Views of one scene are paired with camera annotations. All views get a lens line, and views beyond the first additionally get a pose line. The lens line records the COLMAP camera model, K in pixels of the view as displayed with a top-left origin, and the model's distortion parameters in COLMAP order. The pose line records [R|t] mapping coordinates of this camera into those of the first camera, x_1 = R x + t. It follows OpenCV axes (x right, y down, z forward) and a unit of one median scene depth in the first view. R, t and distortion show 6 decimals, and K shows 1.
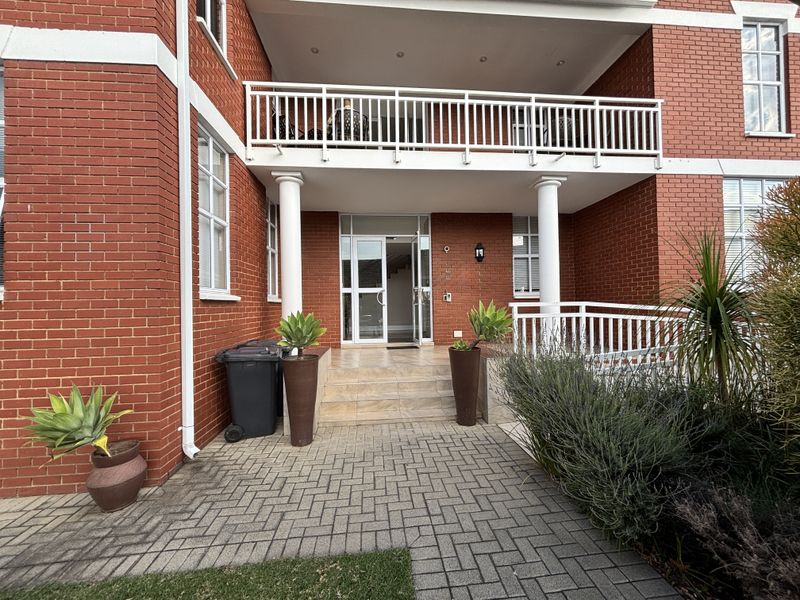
lens RADIAL K [[321.8, 0, 399.5], [0, 321.8, 302.1], [0, 0, 1]] dist [0.000868, 0.000260]
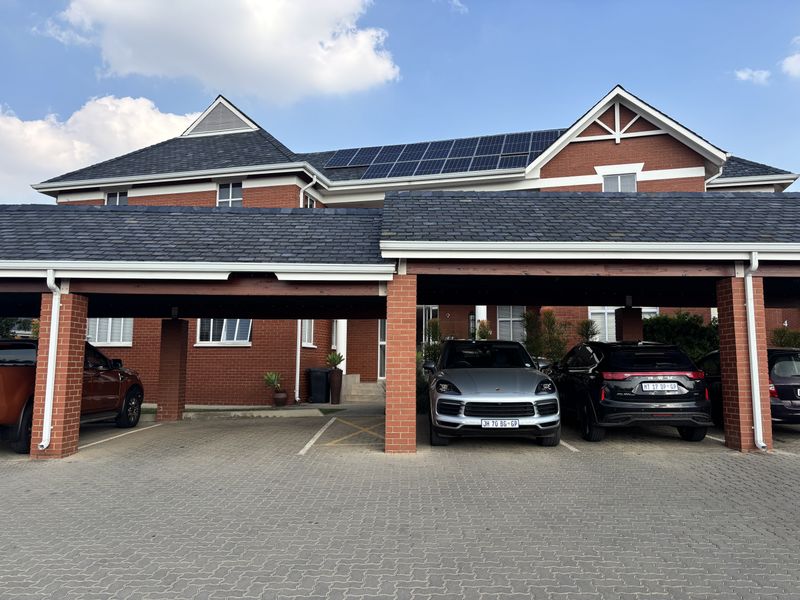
lens RADIAL K [[654.4, 0, 400.0], [0, 654.4, 300.0], [0, 0, 1]] dist [0.005662, 0.005936]
pose [[0.931541, -0.012274, -0.363428, 1.911865], [-0.022731, 0.995510, -0.091887, 0.077039], [0.362924, 0.093858, 0.927080, -3.409451]]
